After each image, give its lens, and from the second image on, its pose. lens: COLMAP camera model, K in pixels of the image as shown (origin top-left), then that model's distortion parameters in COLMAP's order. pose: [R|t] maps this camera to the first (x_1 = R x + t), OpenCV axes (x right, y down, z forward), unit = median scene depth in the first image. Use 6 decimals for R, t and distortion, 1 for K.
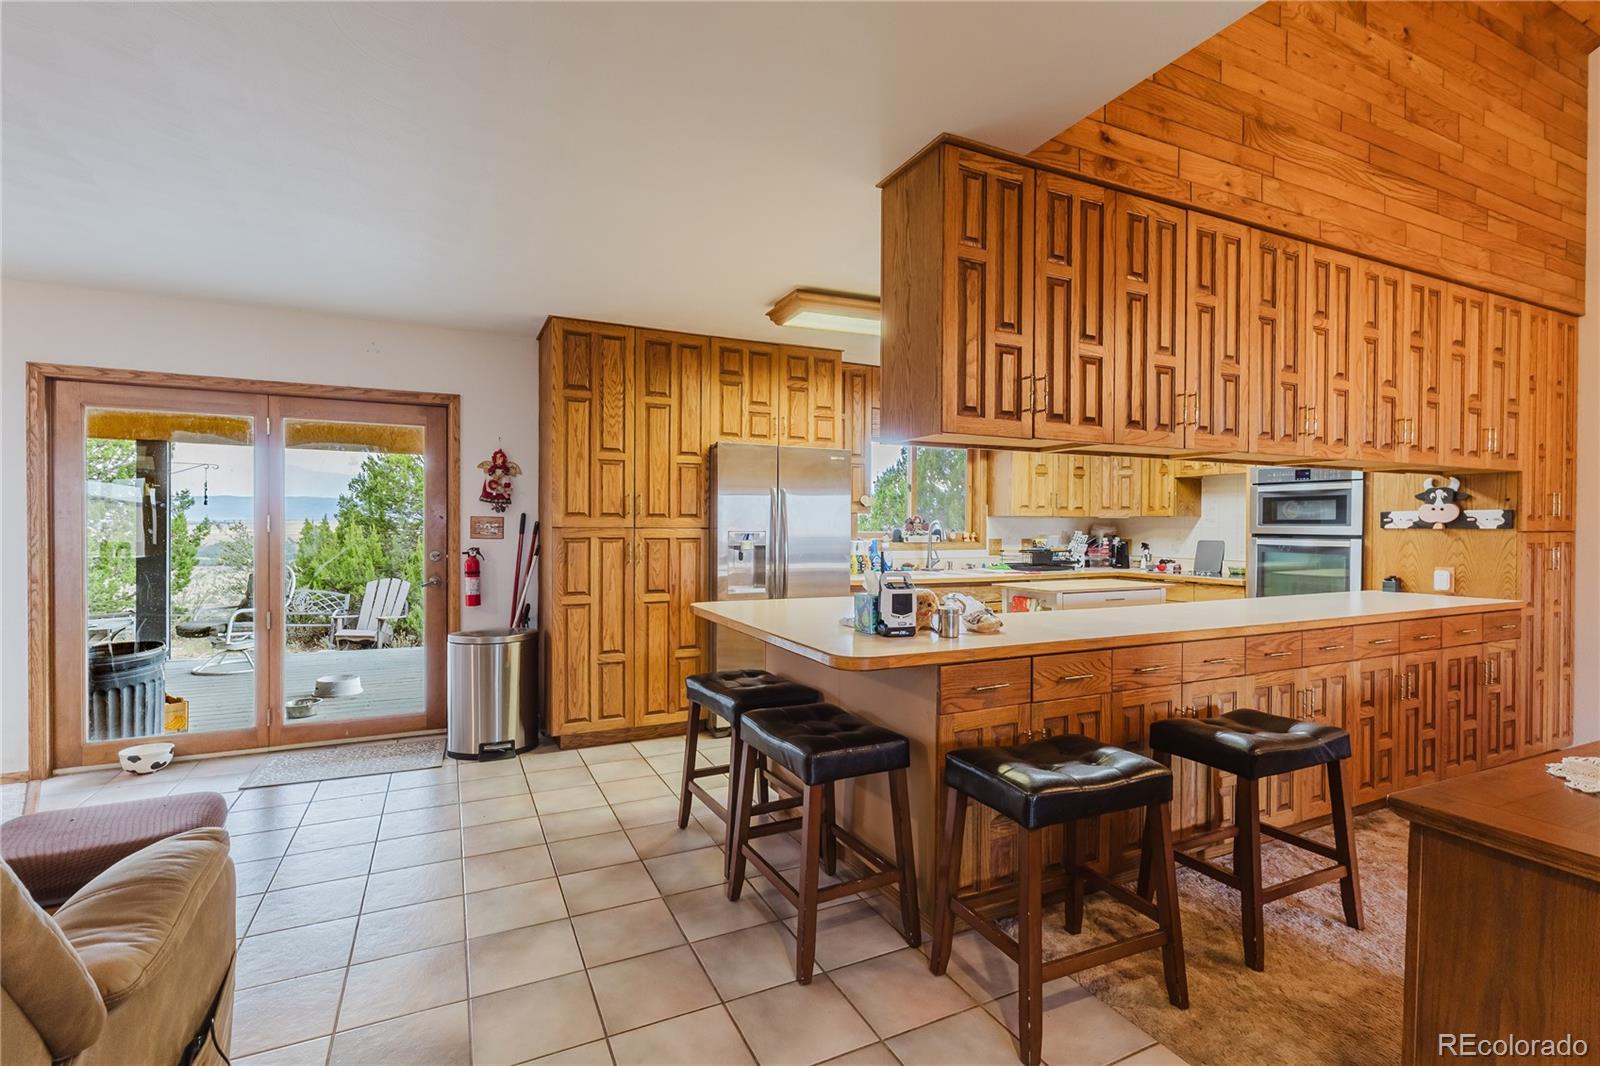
lens RADIAL K [[736.2, 0, 811.1], [0, 736.2, 535.4], [0, 0, 1]] dist [0.005911, 0.000202]
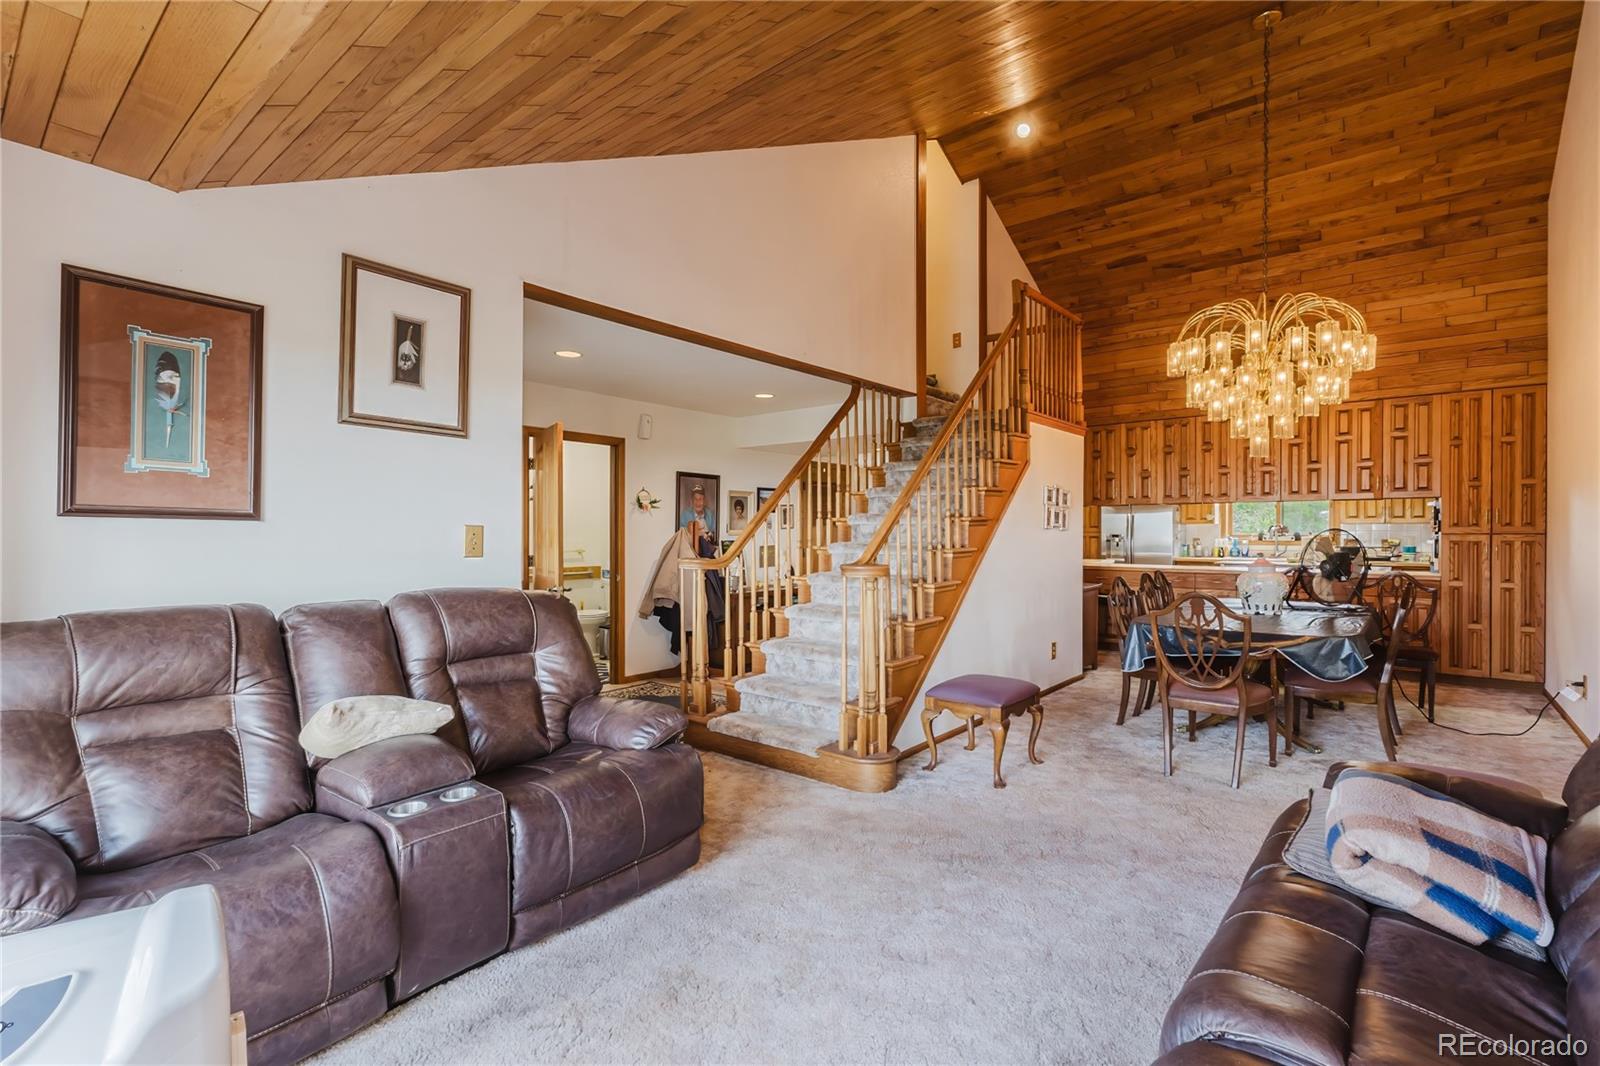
lens RADIAL K [[736.2, 0, 811.2], [0, 736.2, 531.9], [0, 0, 1]] dist [0.005911, 0.000202]
pose [[0.415291, -0.000597, -0.909689, 1.723665], [-0.009220, 0.999946, -0.004865, 0.010177], [0.909642, 0.010407, 0.415263, -0.866540]]
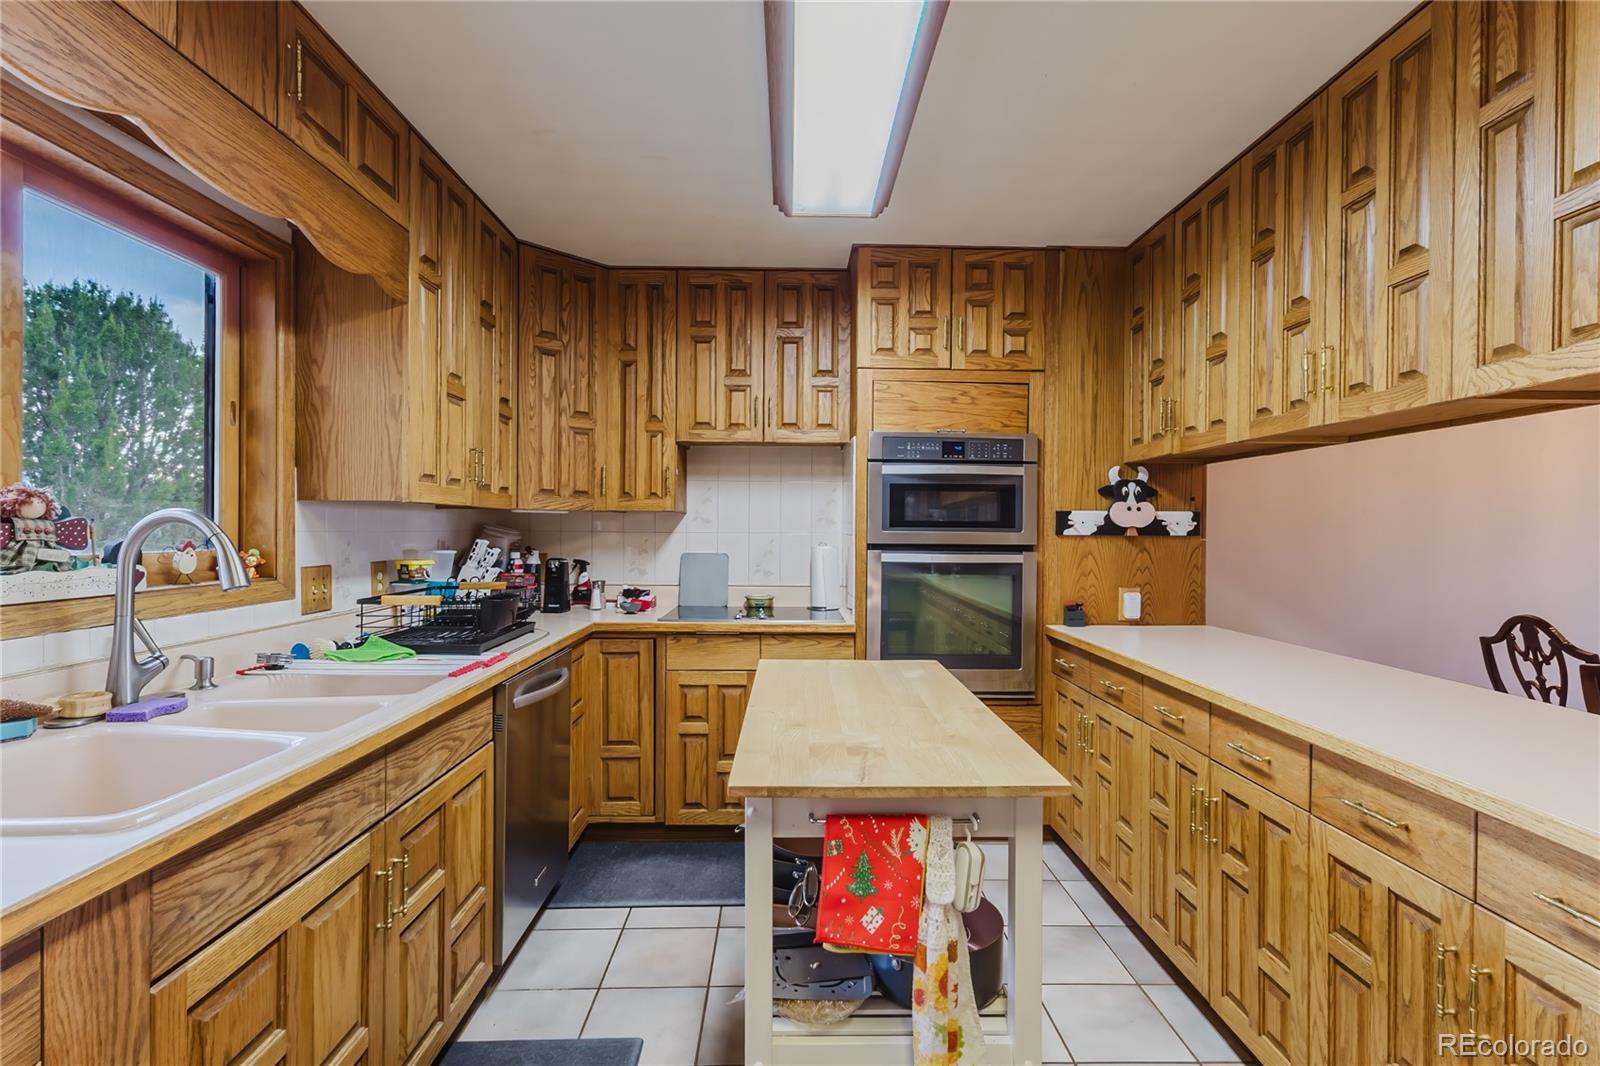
lens RADIAL K [[736.2, 0, 793.9], [0, 736.2, 533.9], [0, 0, 1]] dist [0.005911, 0.000202]
pose [[0.430820, -0.007544, 0.902406, 0.042939], [0.006370, 0.999966, 0.005318, -0.015271], [-0.902415, 0.003457, 0.430853, 0.891076]]
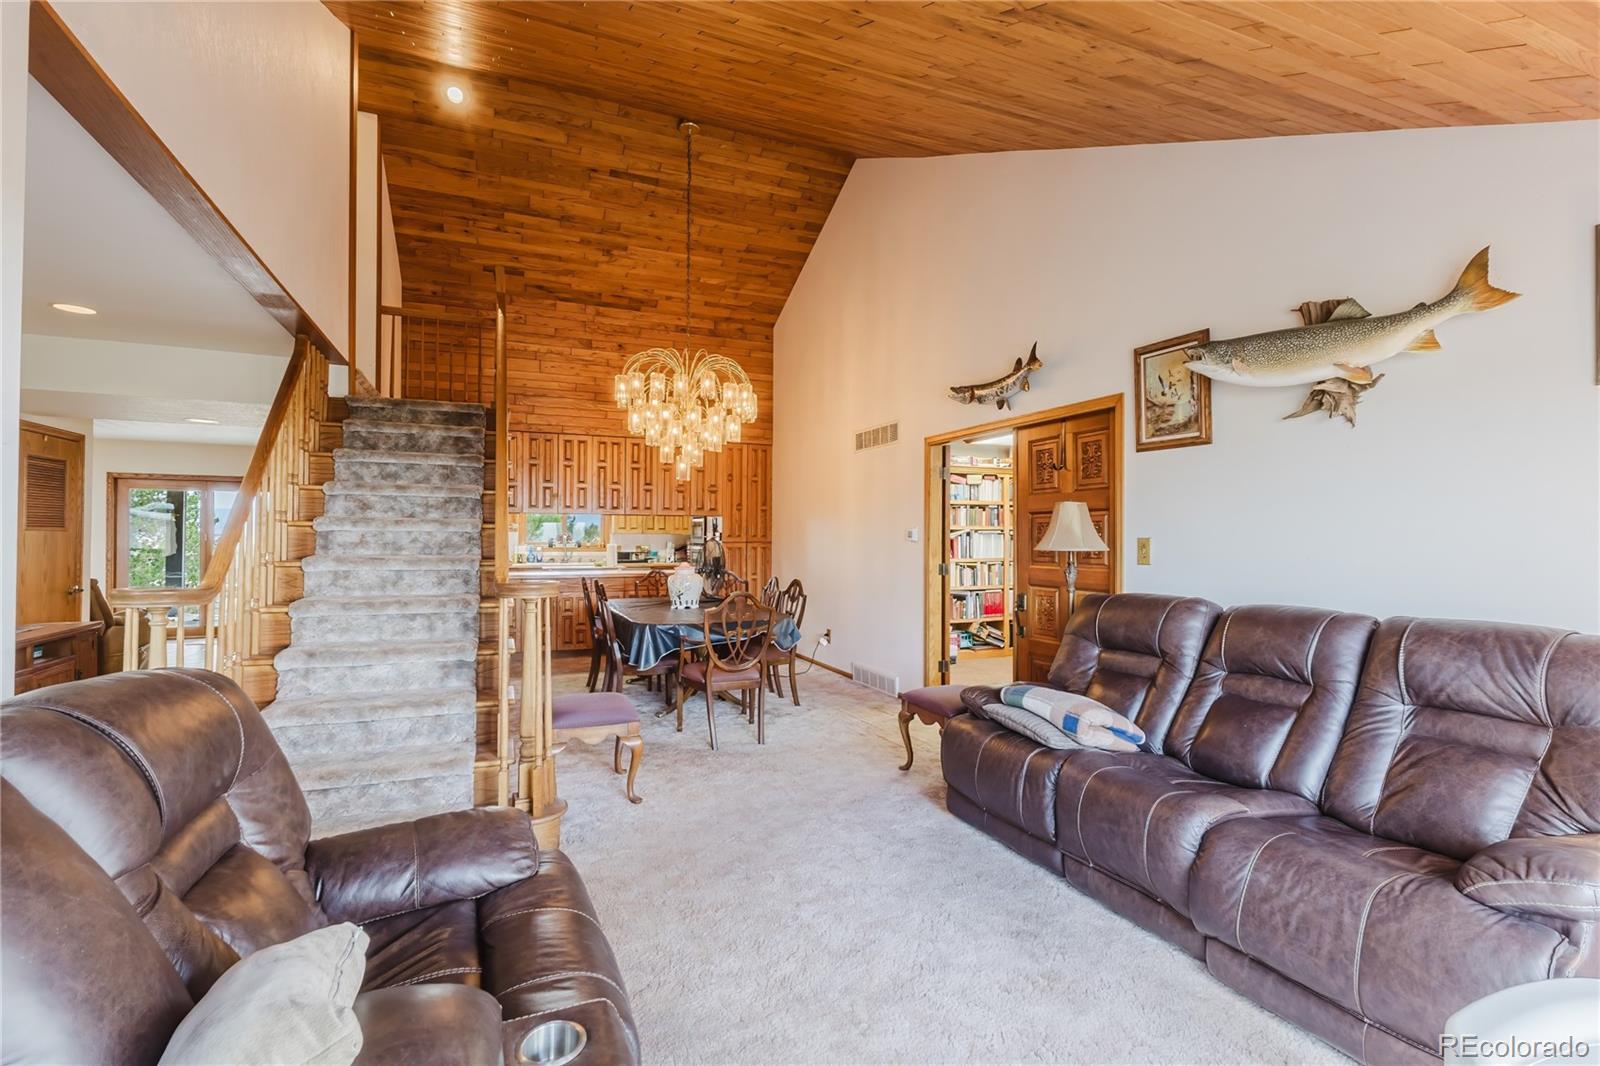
lens RADIAL K [[736.2, 0, 799.4], [0, 736.2, 529.5], [0, 0, 1]] dist [0.005911, 0.000202]
pose [[0.998175, 0.001147, -0.060383, 1.232086], [-0.002676, 0.999678, -0.025247, 0.011189], [0.060334, 0.025362, 0.997856, -1.164090]]
